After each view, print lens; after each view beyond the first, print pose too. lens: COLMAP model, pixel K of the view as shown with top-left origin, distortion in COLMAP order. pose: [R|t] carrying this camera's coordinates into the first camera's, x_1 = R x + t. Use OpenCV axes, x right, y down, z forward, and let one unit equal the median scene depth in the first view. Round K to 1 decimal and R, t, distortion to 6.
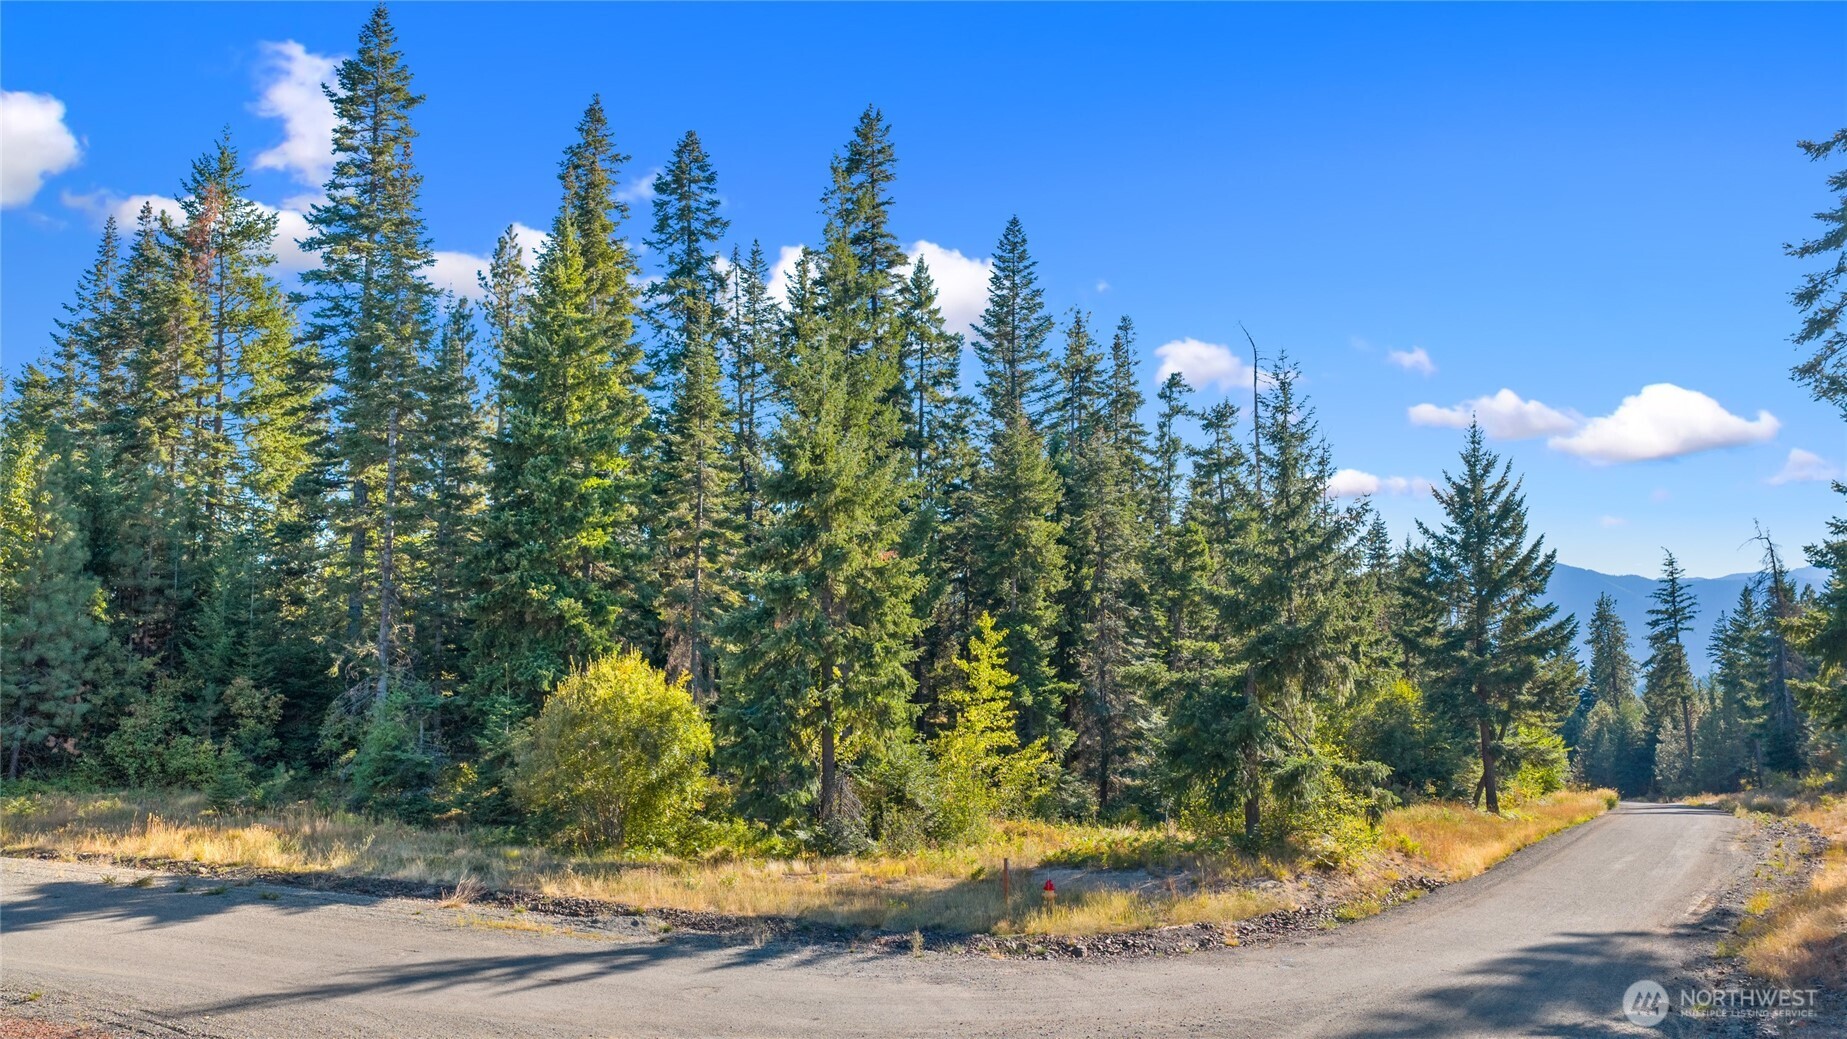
lens RADIAL K [[1493.5, 0, 923.5], [0, 1493.5, 519.5], [0, 0, 1]] dist [0.034032, -0.047810]
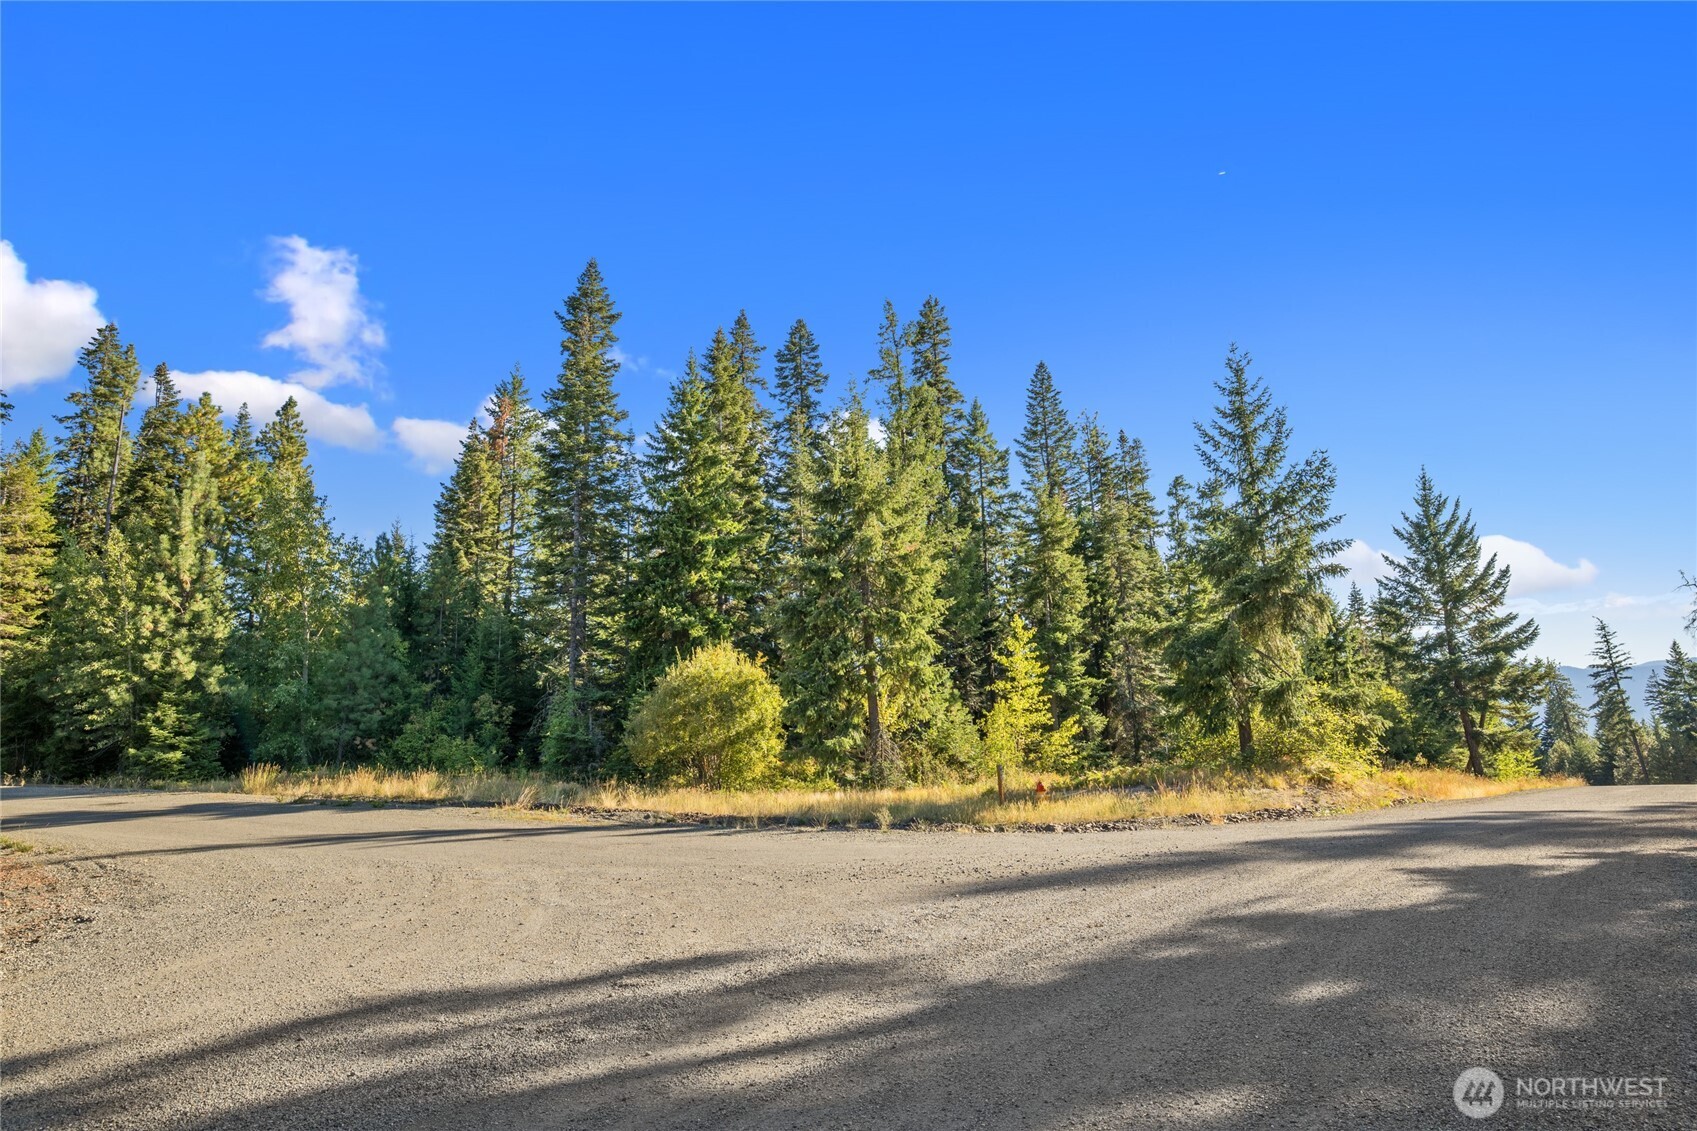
lens RADIAL K [[928.8, 0, 848.5], [0, 928.8, 565.5], [0, 0, 1]] dist [-0.045416, 0.043046]
pose [[0.975293, -0.081156, -0.205467, 0.057803], [0.056360, 0.990707, -0.123789, 0.094200], [0.213604, 0.109150, 0.970804, 0.183098]]
